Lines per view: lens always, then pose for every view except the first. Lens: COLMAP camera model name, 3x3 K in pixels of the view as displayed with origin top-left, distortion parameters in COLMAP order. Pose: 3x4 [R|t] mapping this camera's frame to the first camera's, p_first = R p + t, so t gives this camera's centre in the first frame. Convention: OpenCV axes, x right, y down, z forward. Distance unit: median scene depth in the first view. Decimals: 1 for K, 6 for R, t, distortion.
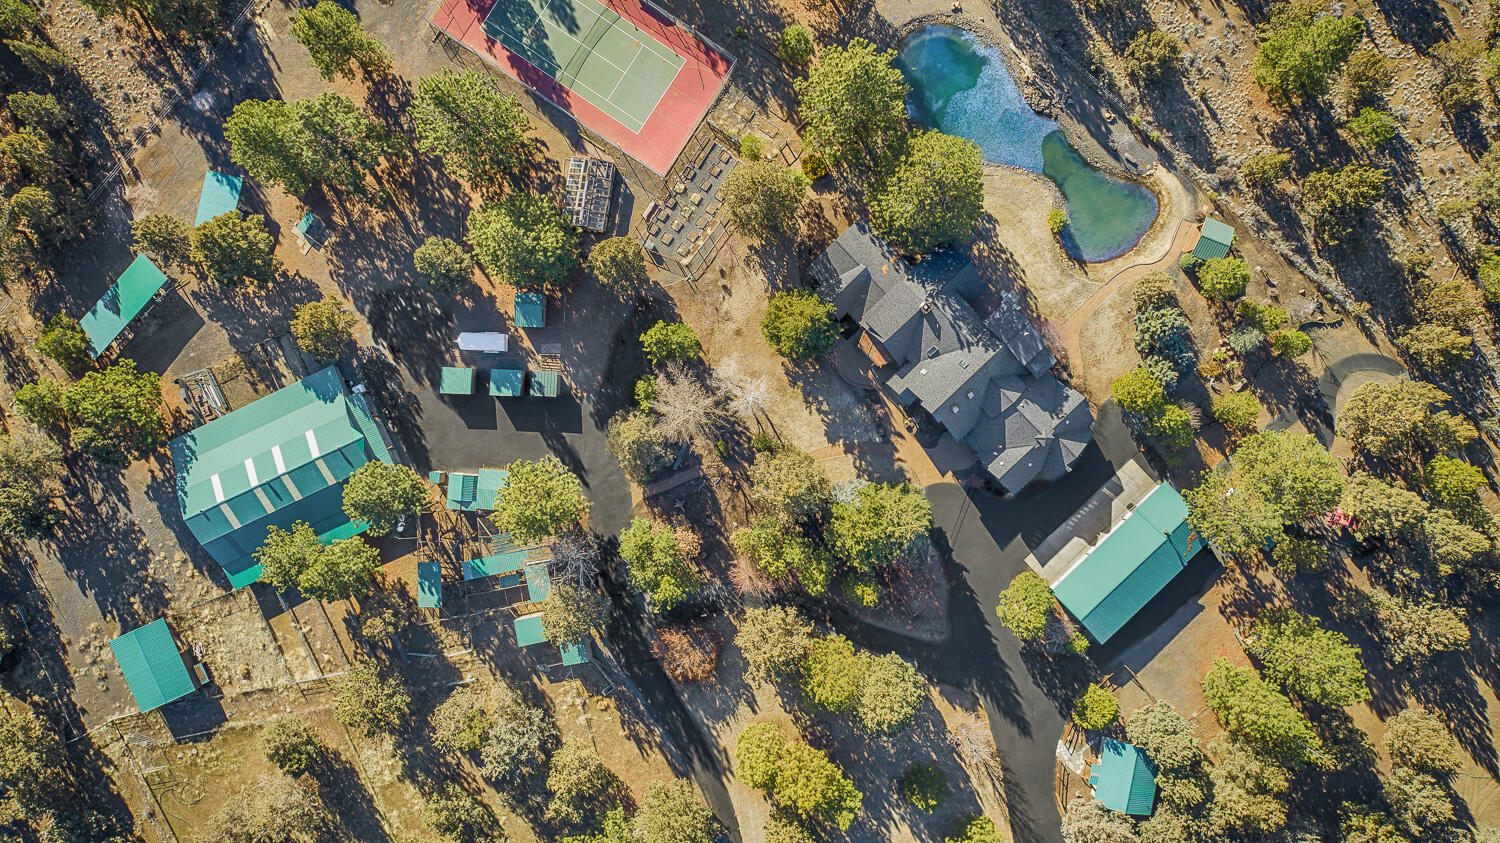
lens RADIAL K [[1001.4, 0, 750.0], [0, 1001.4, 421.5], [0, 0, 1]] dist [-0.003456, 0.001412]
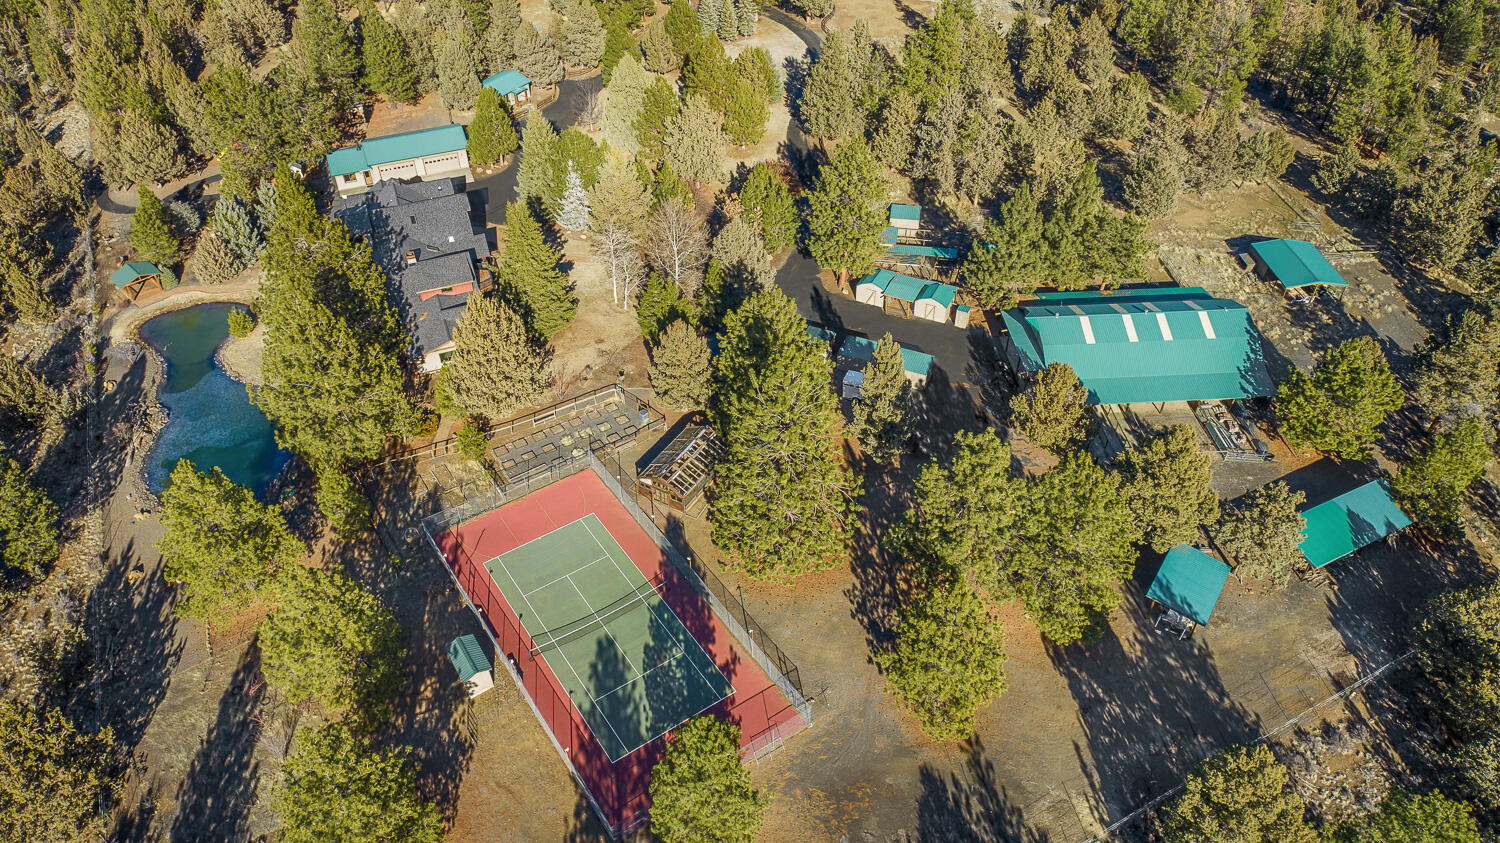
lens RADIAL K [[1001.4, 0, 750.0], [0, 1001.4, 421.5], [0, 0, 1]] dist [-0.003456, 0.001412]
pose [[-0.929677, -0.218942, 0.296252, -0.427837], [0.366722, -0.626175, 0.688055, -0.718537], [0.034861, 0.748311, 0.662431, 0.457959]]
